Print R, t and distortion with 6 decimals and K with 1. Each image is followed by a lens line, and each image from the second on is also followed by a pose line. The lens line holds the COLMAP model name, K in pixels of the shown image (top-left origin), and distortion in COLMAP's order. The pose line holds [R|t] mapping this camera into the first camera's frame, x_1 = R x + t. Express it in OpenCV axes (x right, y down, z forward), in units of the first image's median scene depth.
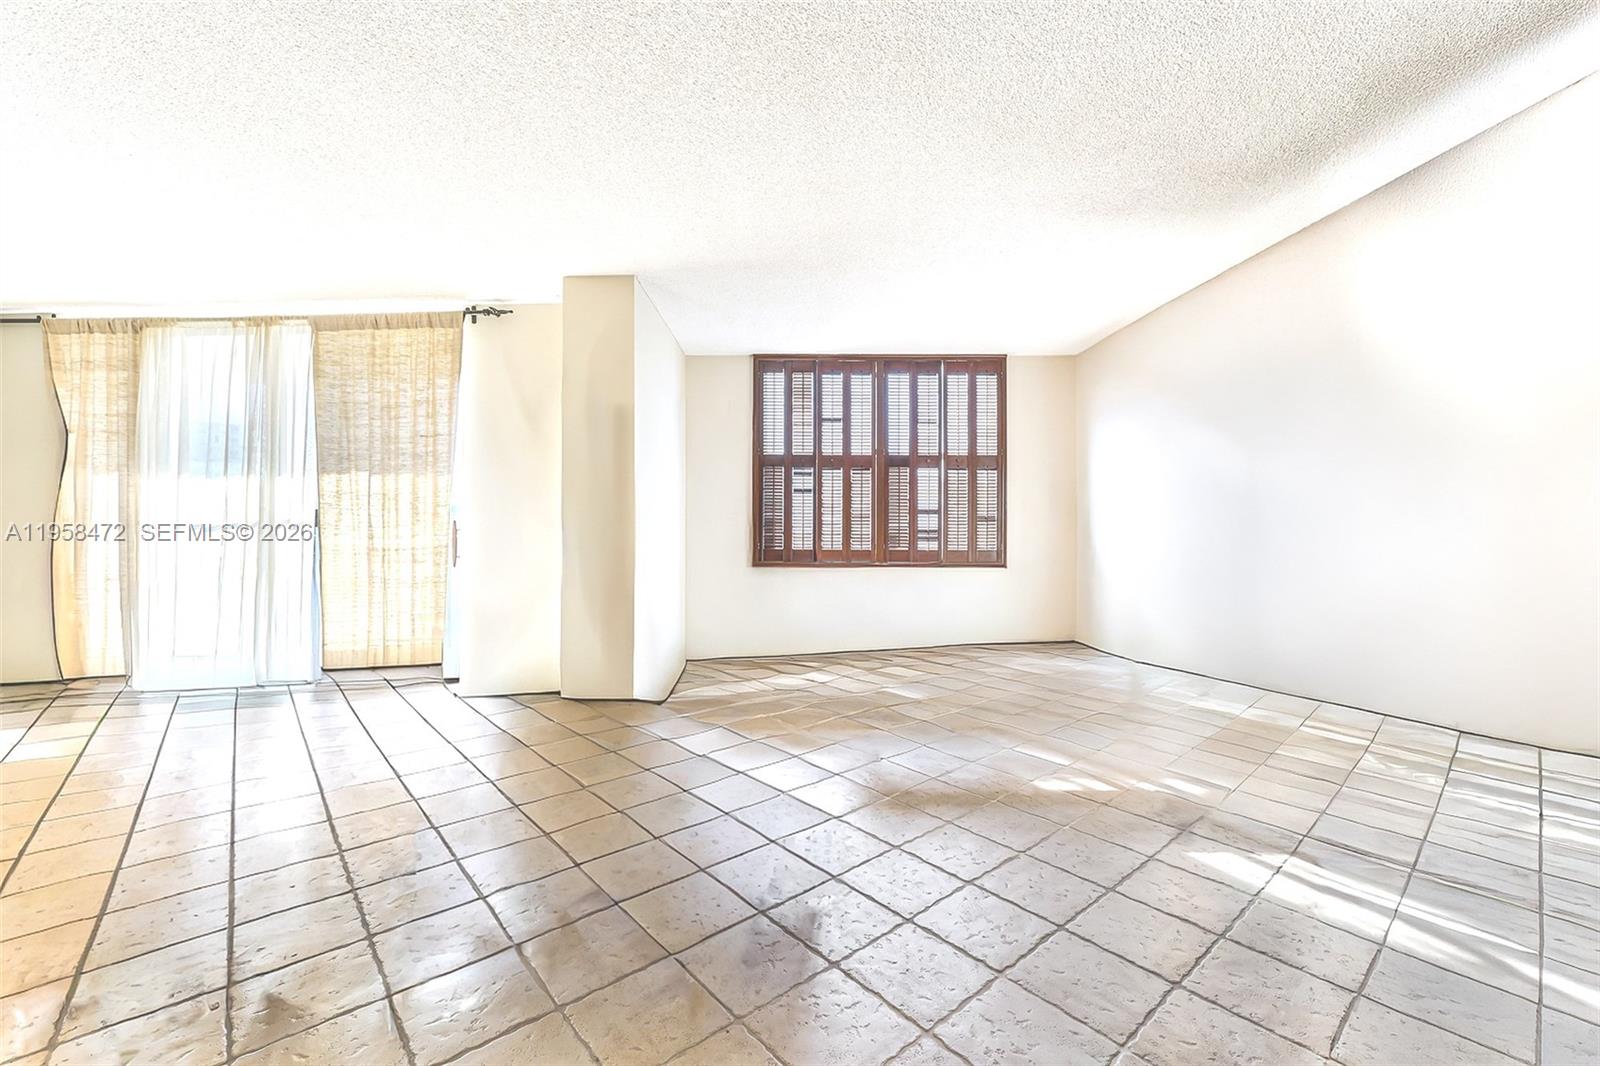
lens RADIAL K [[670.6, 0, 822.1], [0, 670.6, 526.3], [0, 0, 1]] dist [-0.007394, 0.000659]
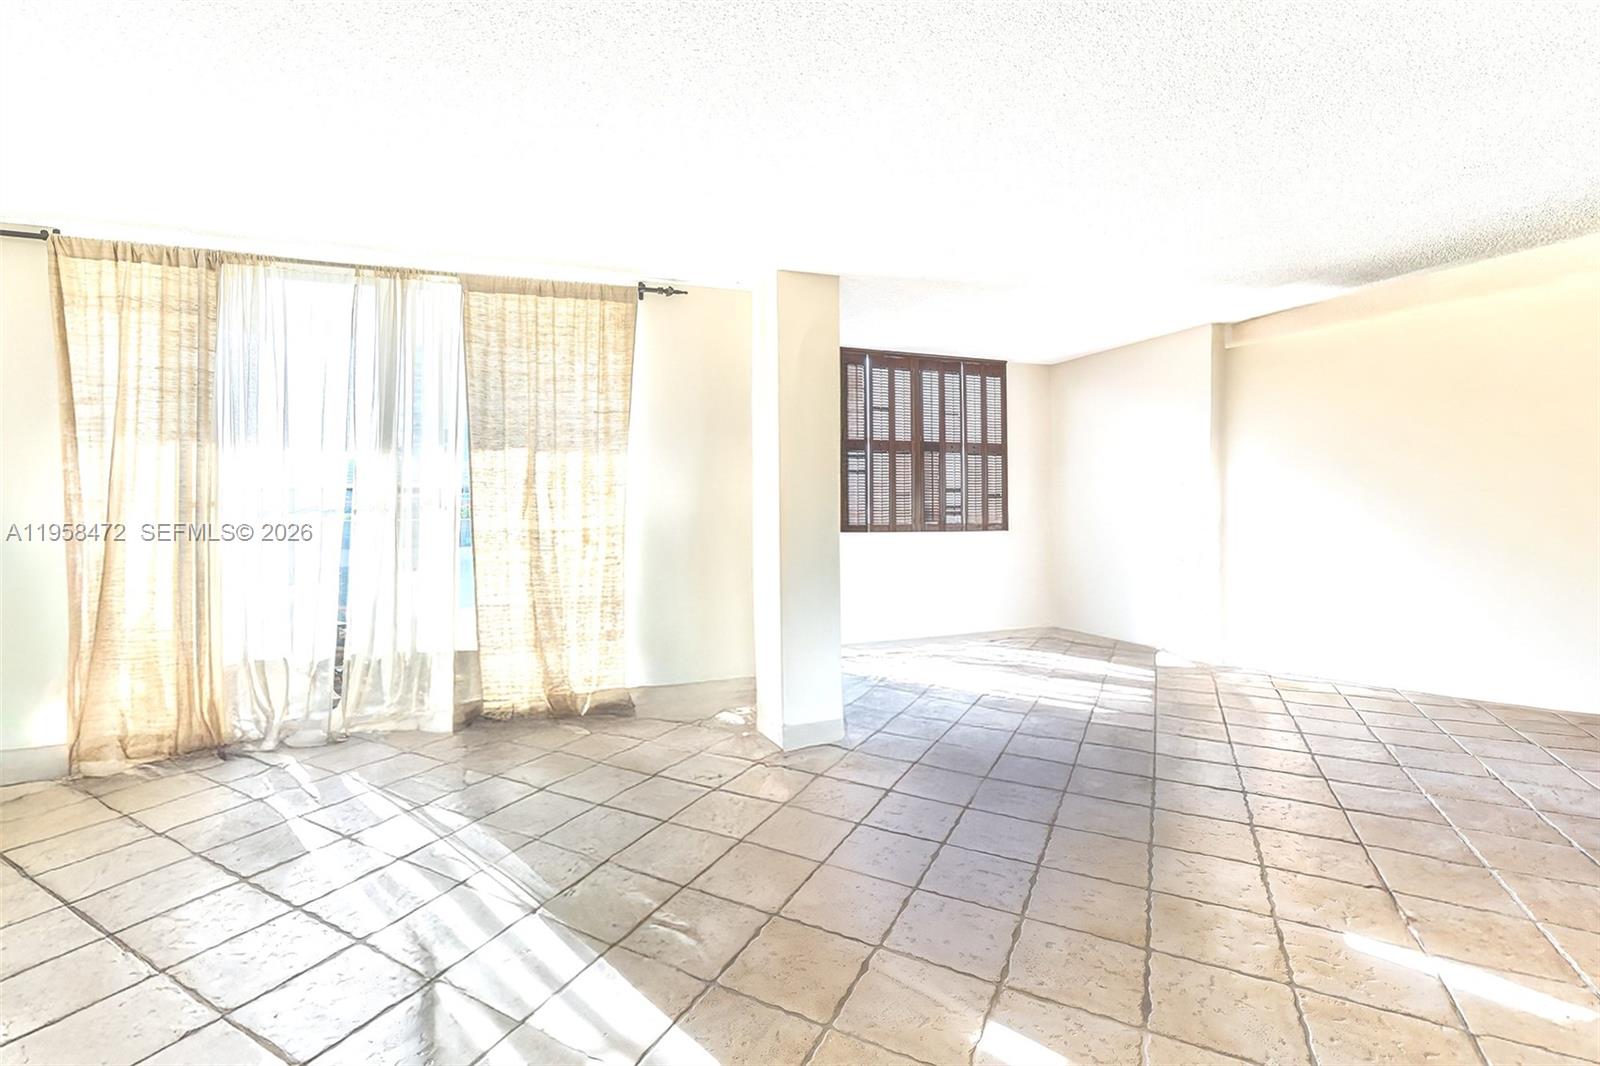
lens RADIAL K [[670.6, 0, 798.3], [0, 670.6, 498.2], [0, 0, 1]] dist [-0.007394, 0.000659]
pose [[0.933047, -0.006387, 0.359697, -0.655980], [0.010263, 0.999908, -0.008866, -0.000411], [-0.359607, 0.011964, 0.933027, 0.001432]]
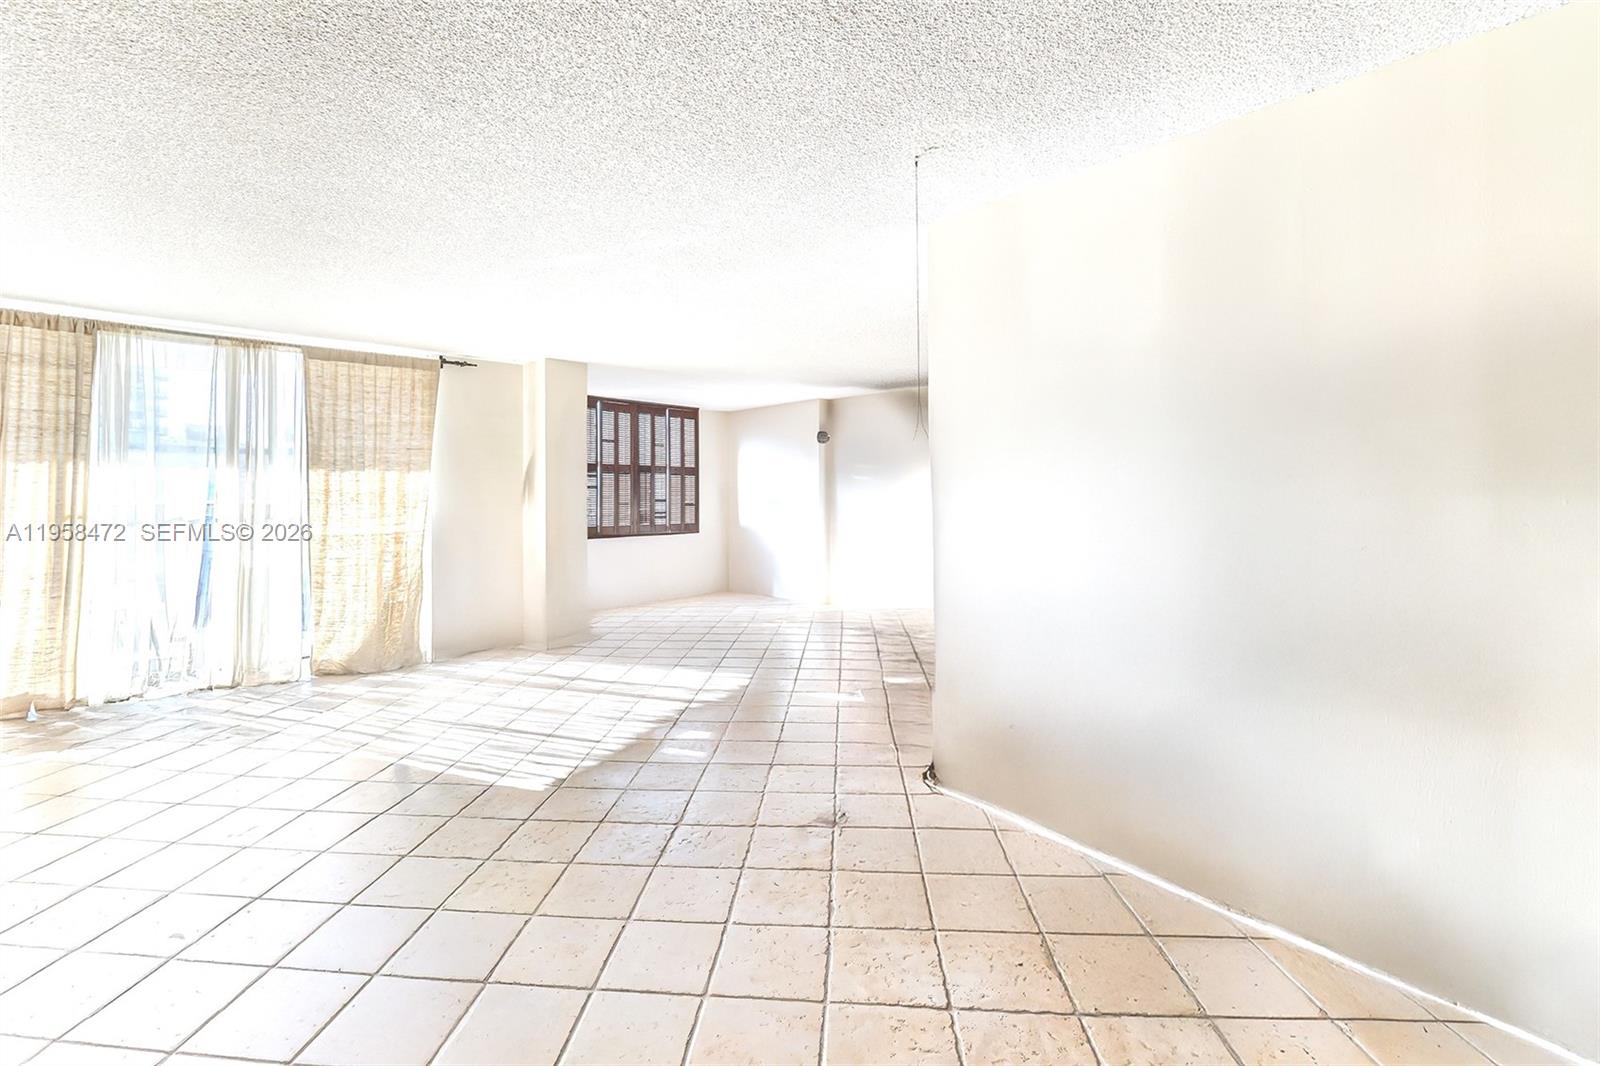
lens RADIAL K [[670.6, 0, 779.0], [0, 670.6, 489.9], [0, 0, 1]] dist [-0.007394, 0.000659]
pose [[0.716458, 0.003757, 0.697620, -0.973959], [0.008897, 0.999855, -0.014521, -0.026990], [-0.697574, 0.016610, 0.716321, -0.460701]]
